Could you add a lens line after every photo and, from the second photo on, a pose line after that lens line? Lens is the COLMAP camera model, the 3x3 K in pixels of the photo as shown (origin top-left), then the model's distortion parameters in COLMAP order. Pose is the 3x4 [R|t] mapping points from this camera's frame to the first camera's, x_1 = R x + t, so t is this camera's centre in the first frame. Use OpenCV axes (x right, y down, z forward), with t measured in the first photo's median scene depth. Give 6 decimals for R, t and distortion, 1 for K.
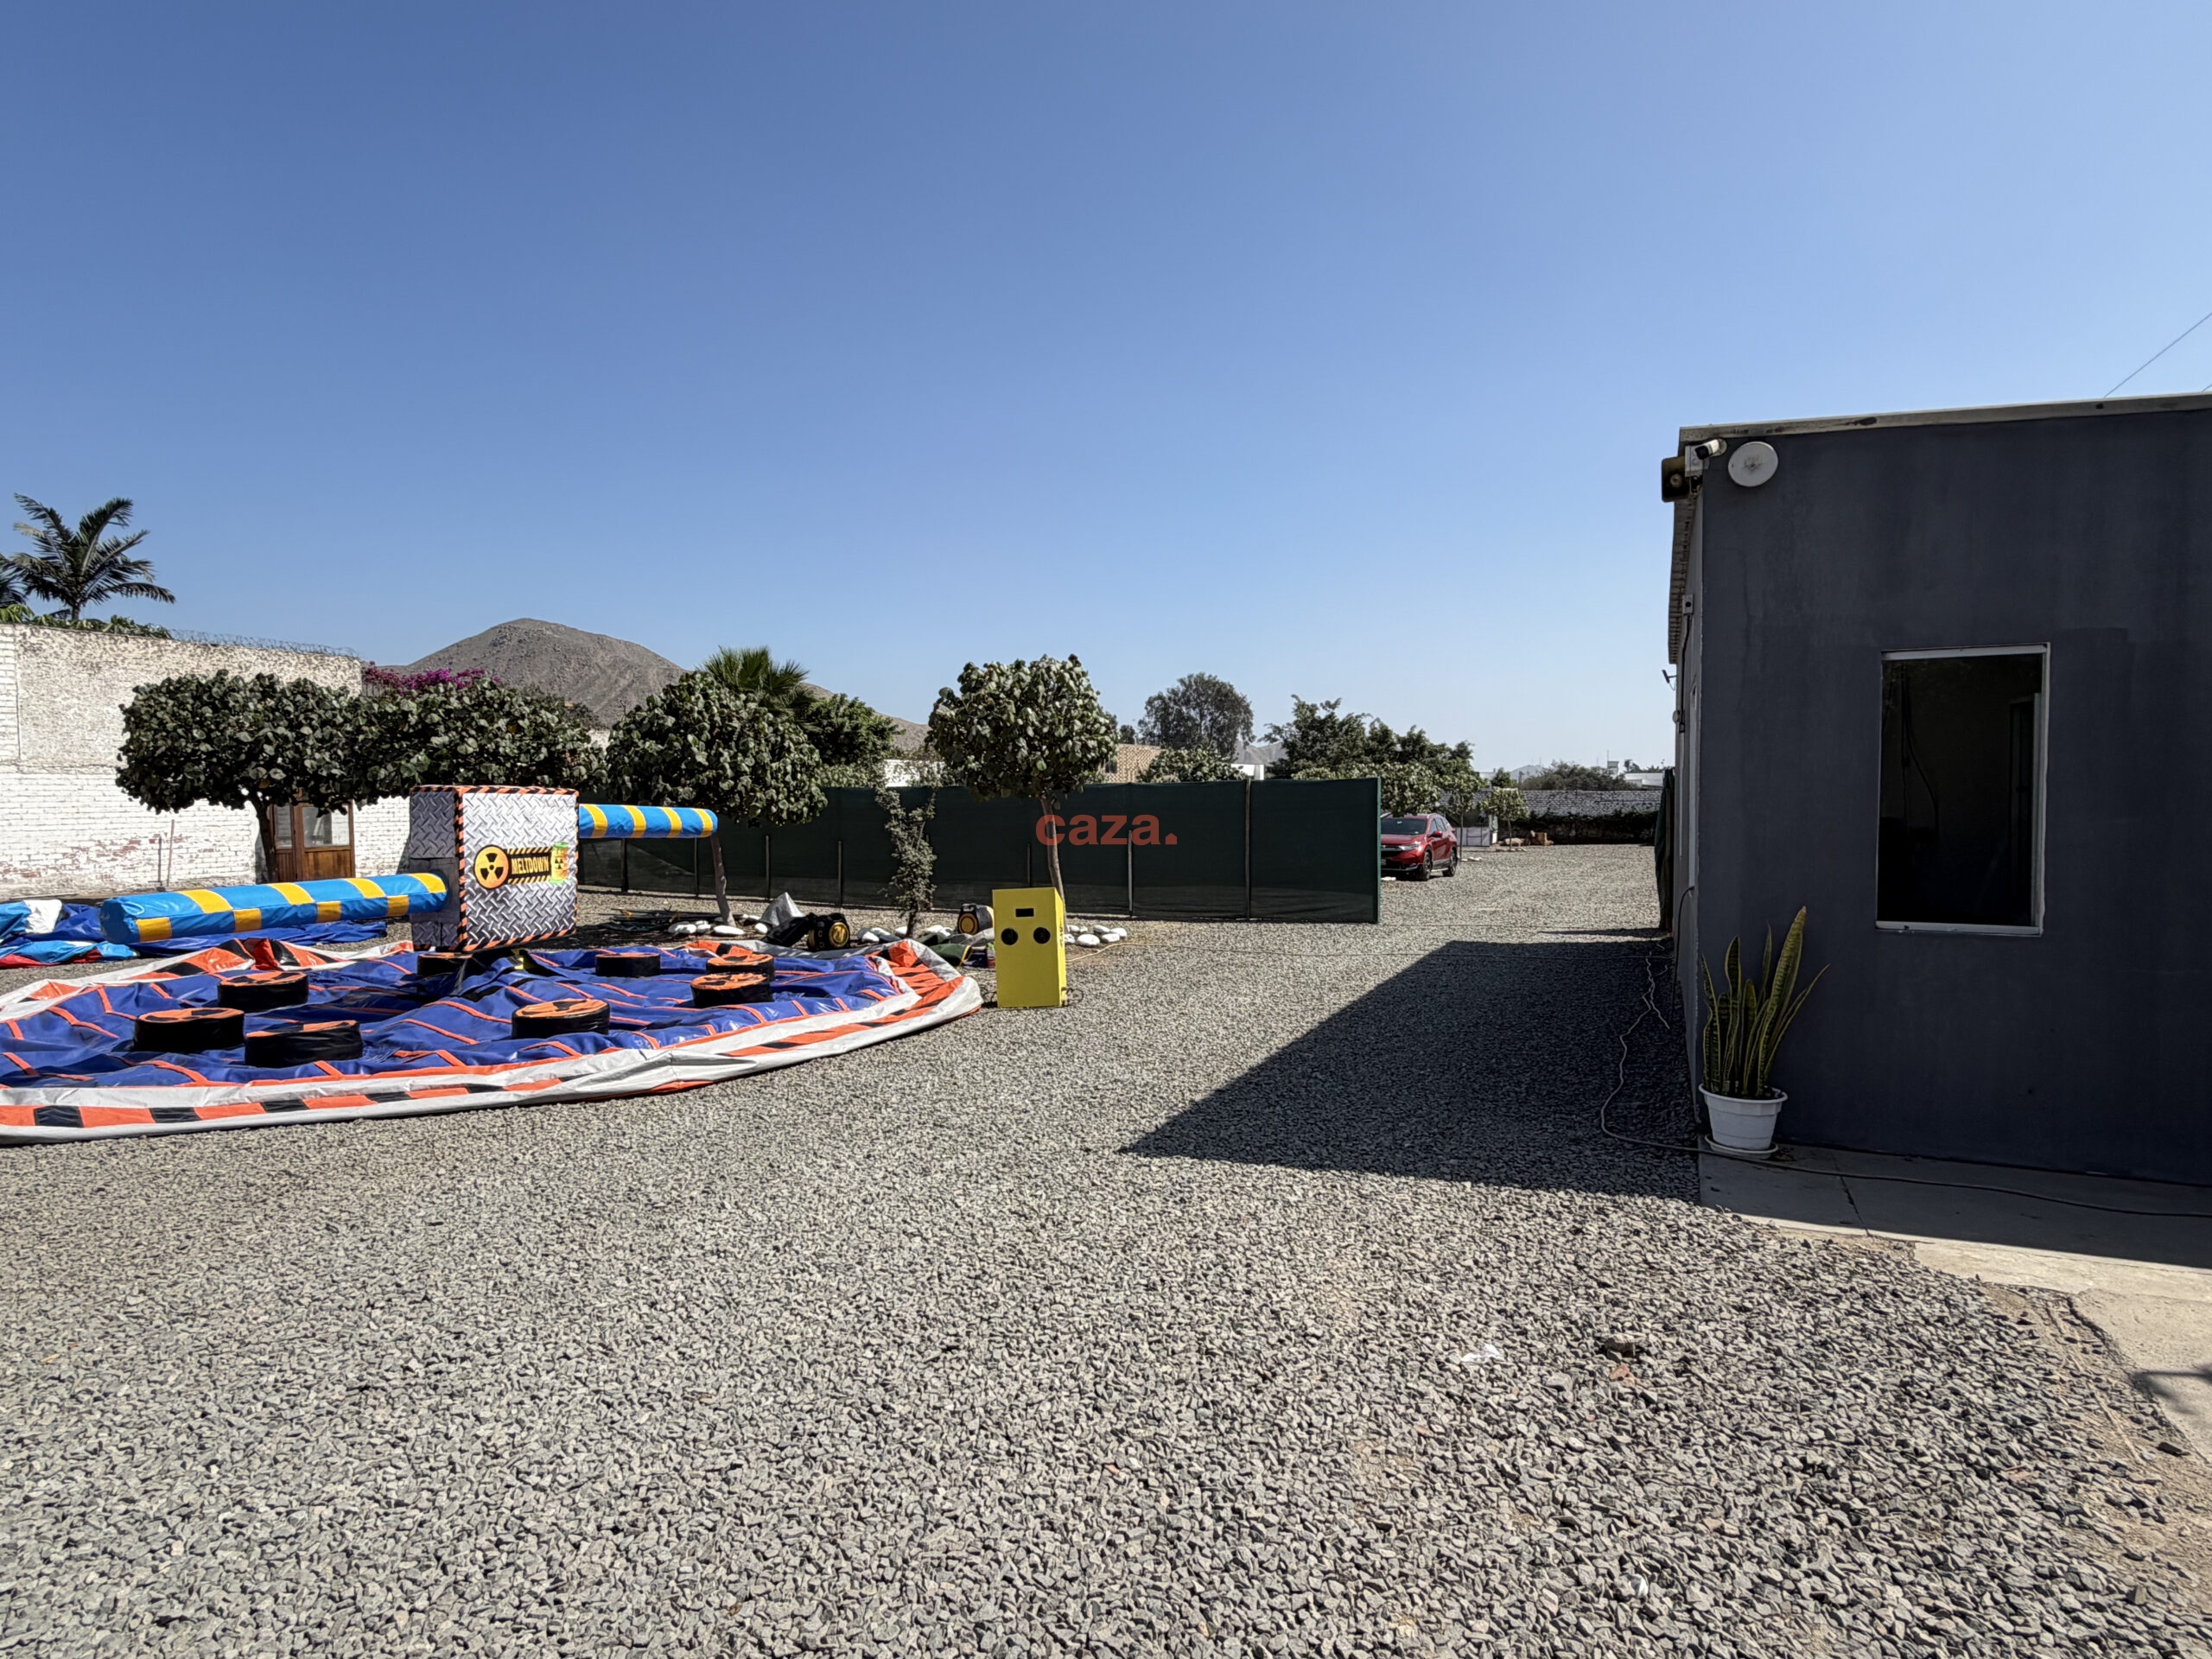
lens RADIAL K [[1181.7, 0, 1115.2], [0, 1181.7, 831.5], [0, 0, 1]] dist [-0.003645, -0.000436]
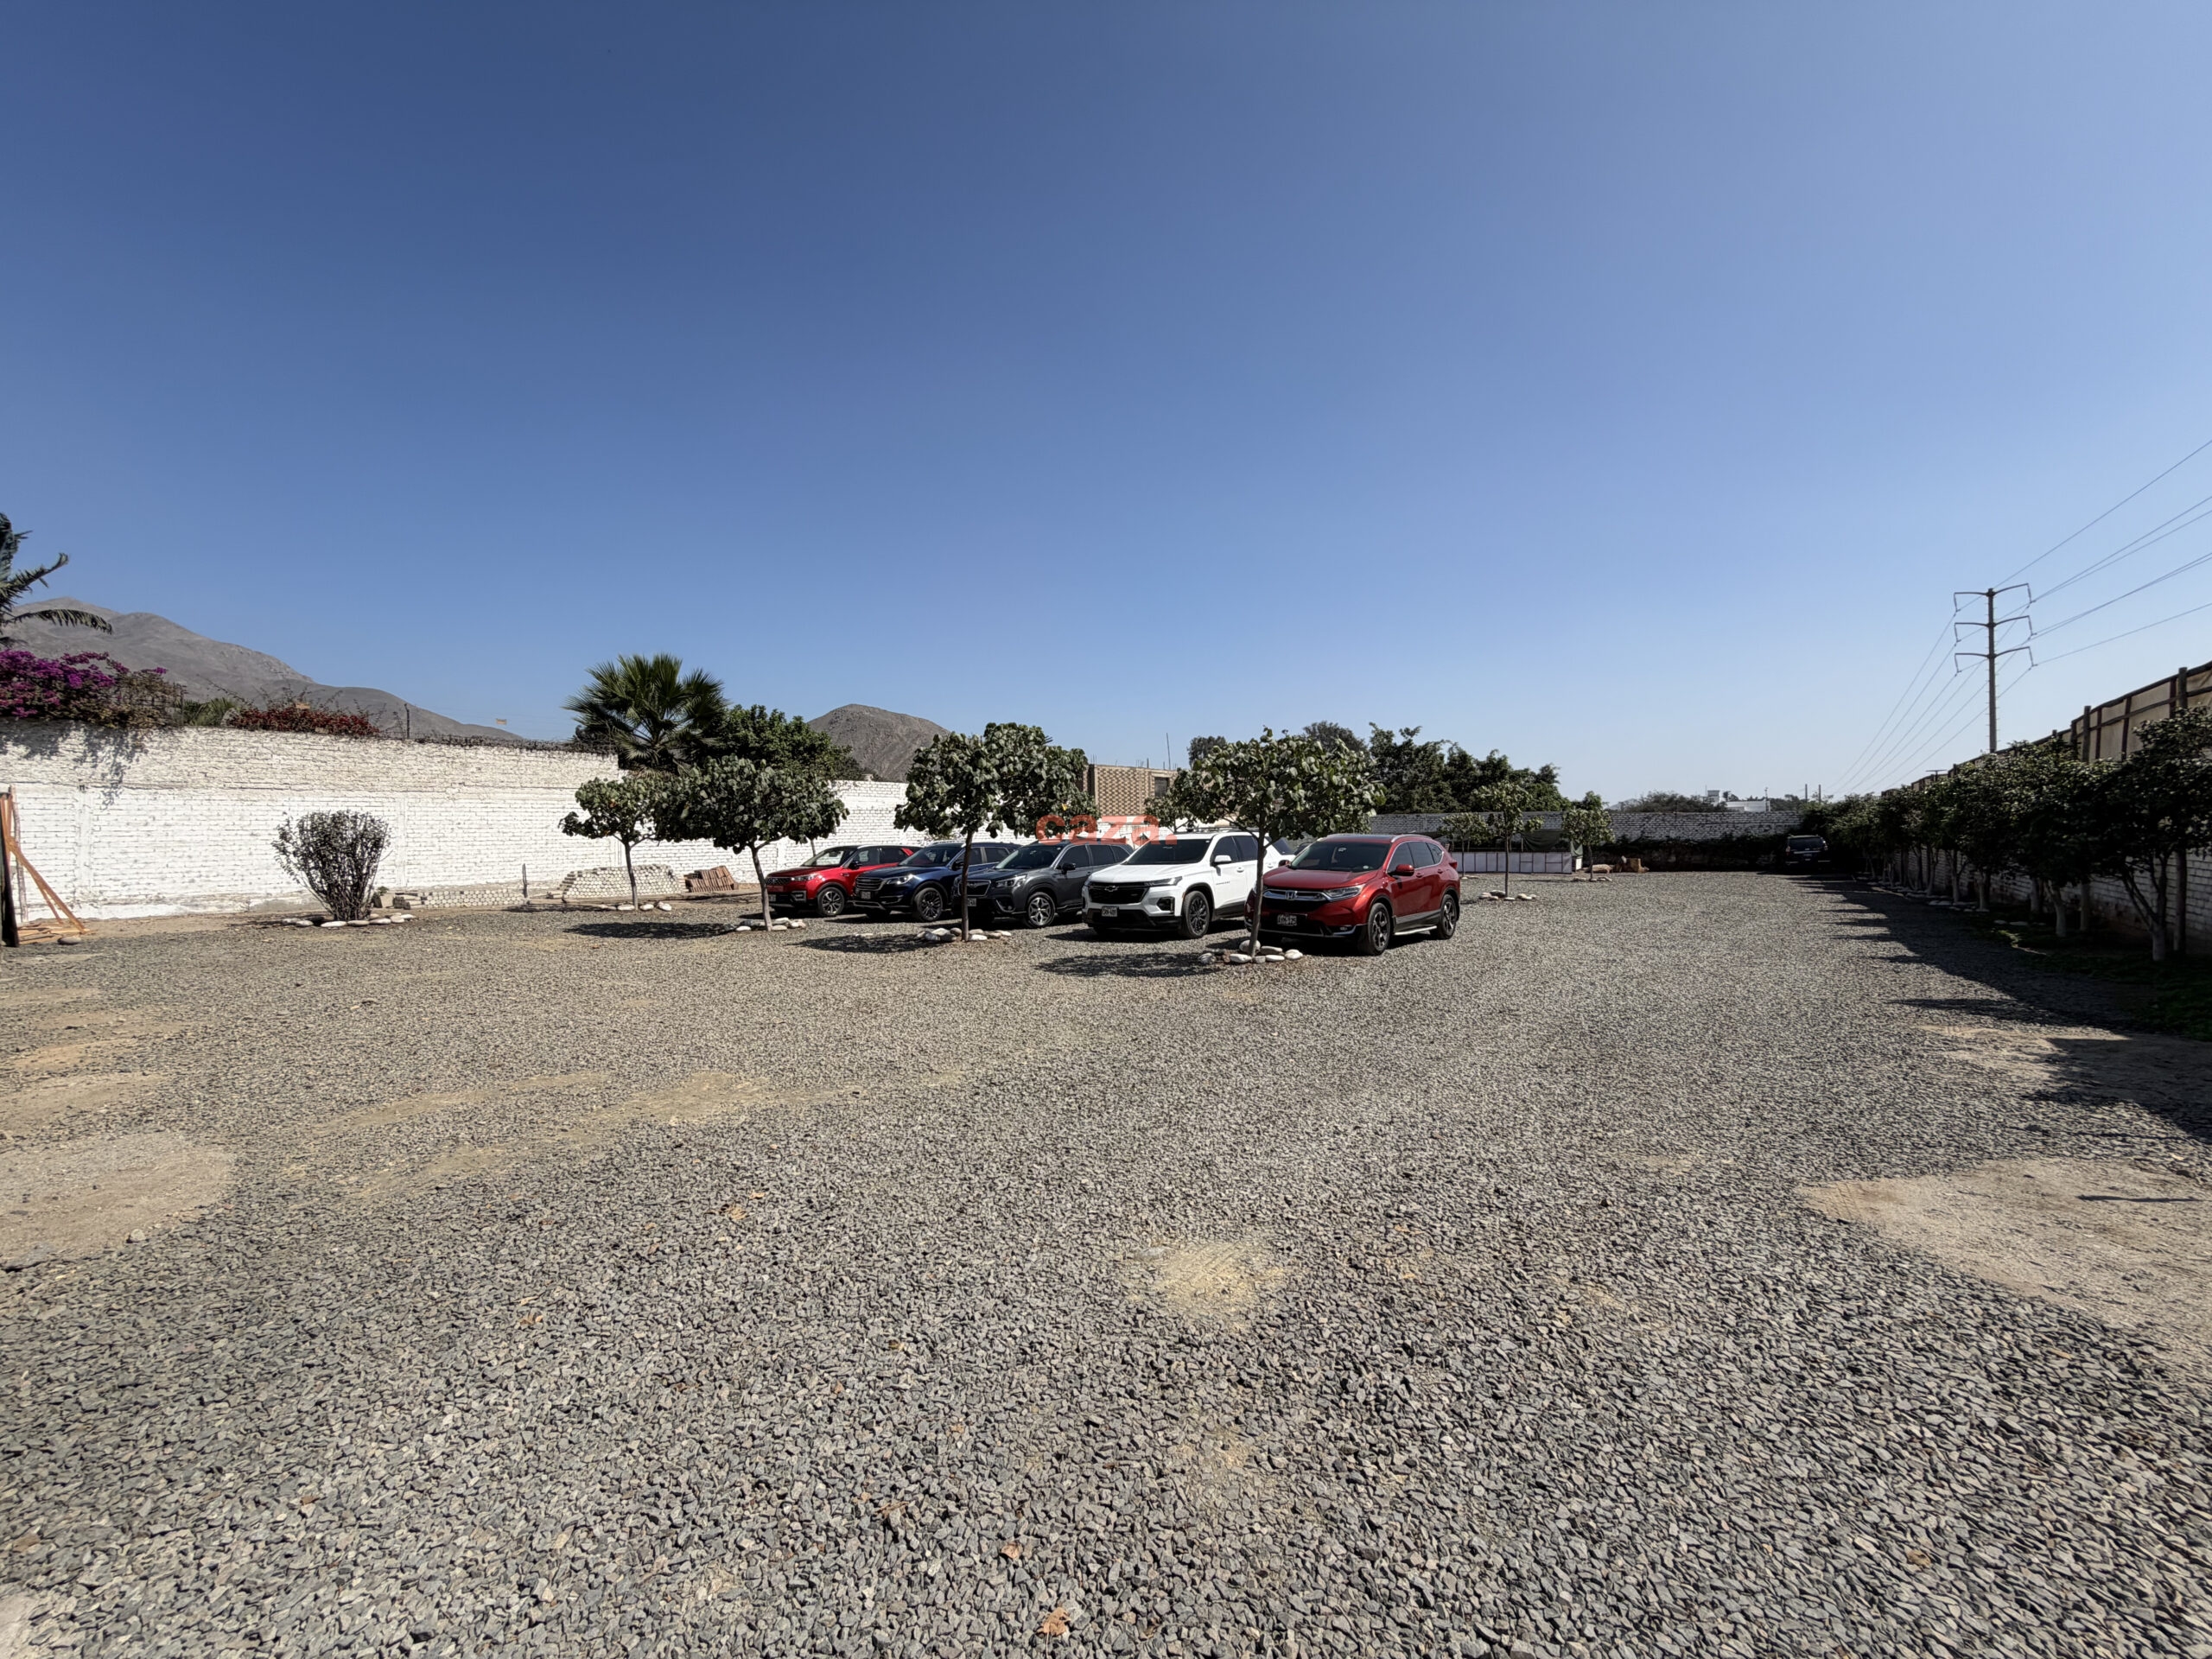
lens RADIAL K [[894.6, 0, 1095.8], [0, 894.6, 835.2], [0, 0, 1]] dist [-0.000755, 0.000064]
pose [[0.979311, -0.004437, -0.202312, 0.092303], [0.000185, 0.999779, -0.021032, -0.002370], [0.202361, 0.020559, 0.979095, 0.235889]]
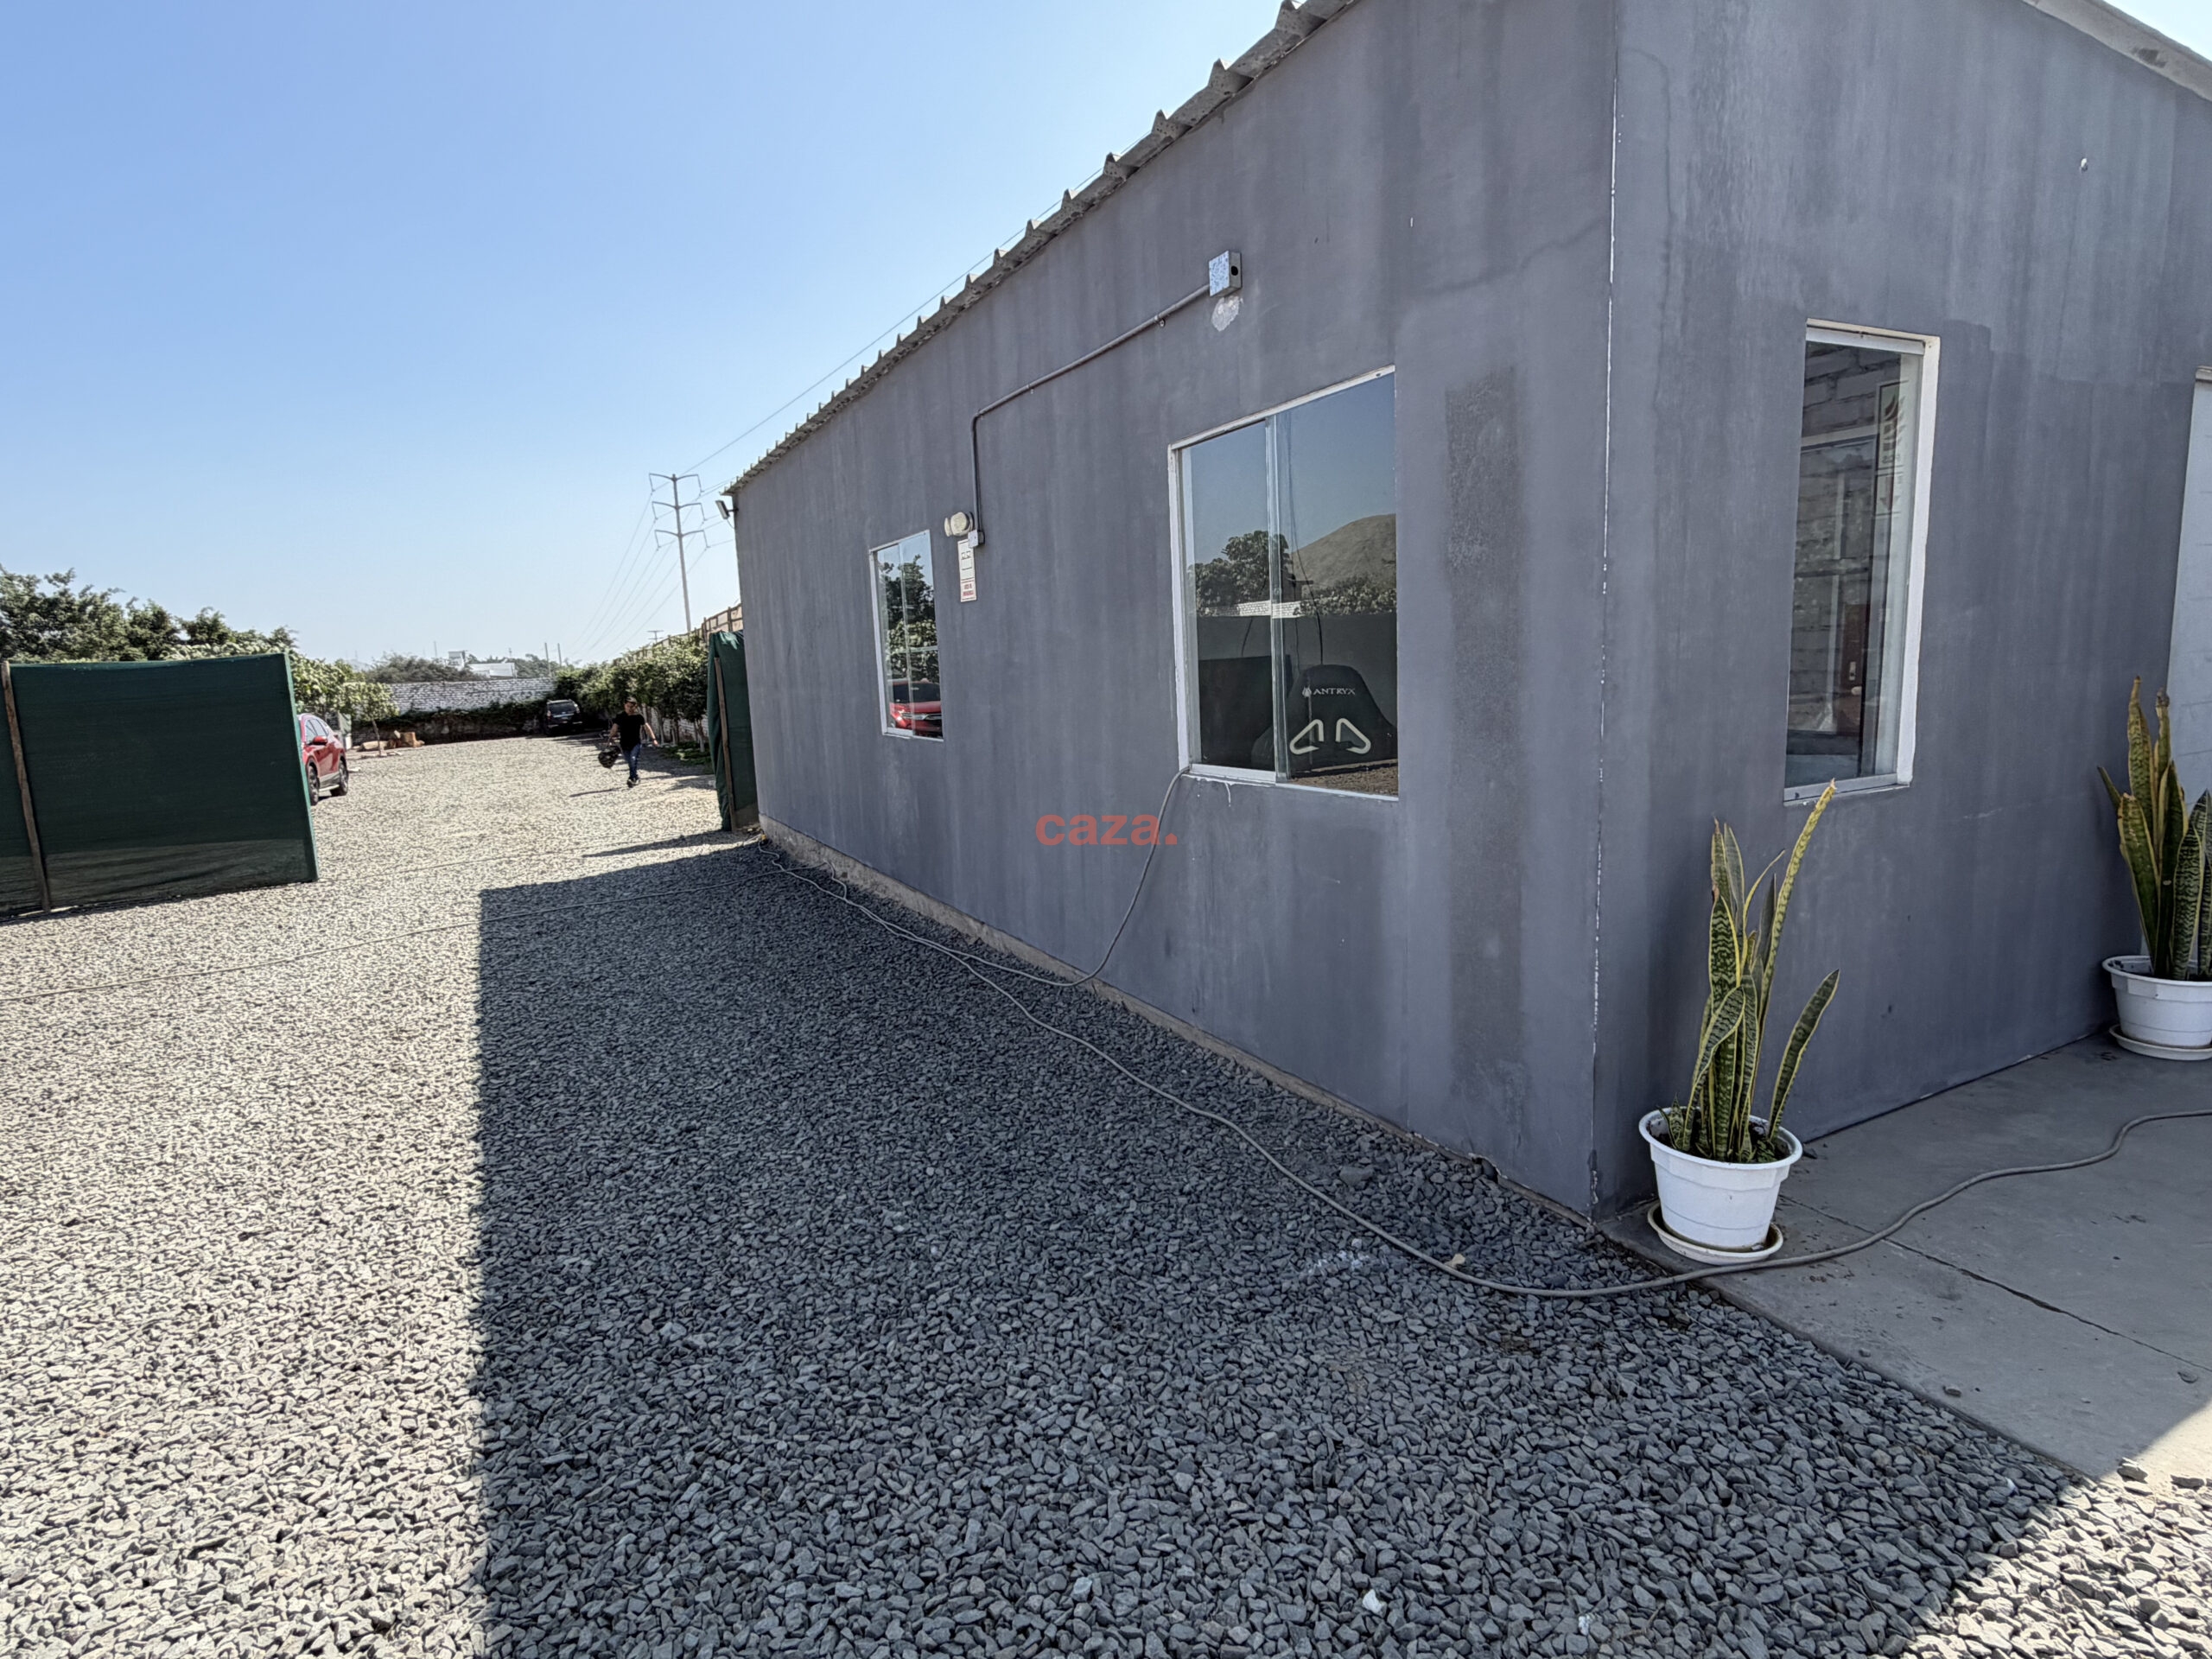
lens RADIAL K [[1181.7, 0, 1102.3], [0, 1181.7, 829.9], [0, 0, 1]] dist [-0.003645, -0.000436]
pose [[0.618311, -0.138112, 0.773703, -0.002537], [0.067418, 0.990130, 0.122869, -0.000109], [-0.783037, -0.023809, 0.621520, 0.064134]]
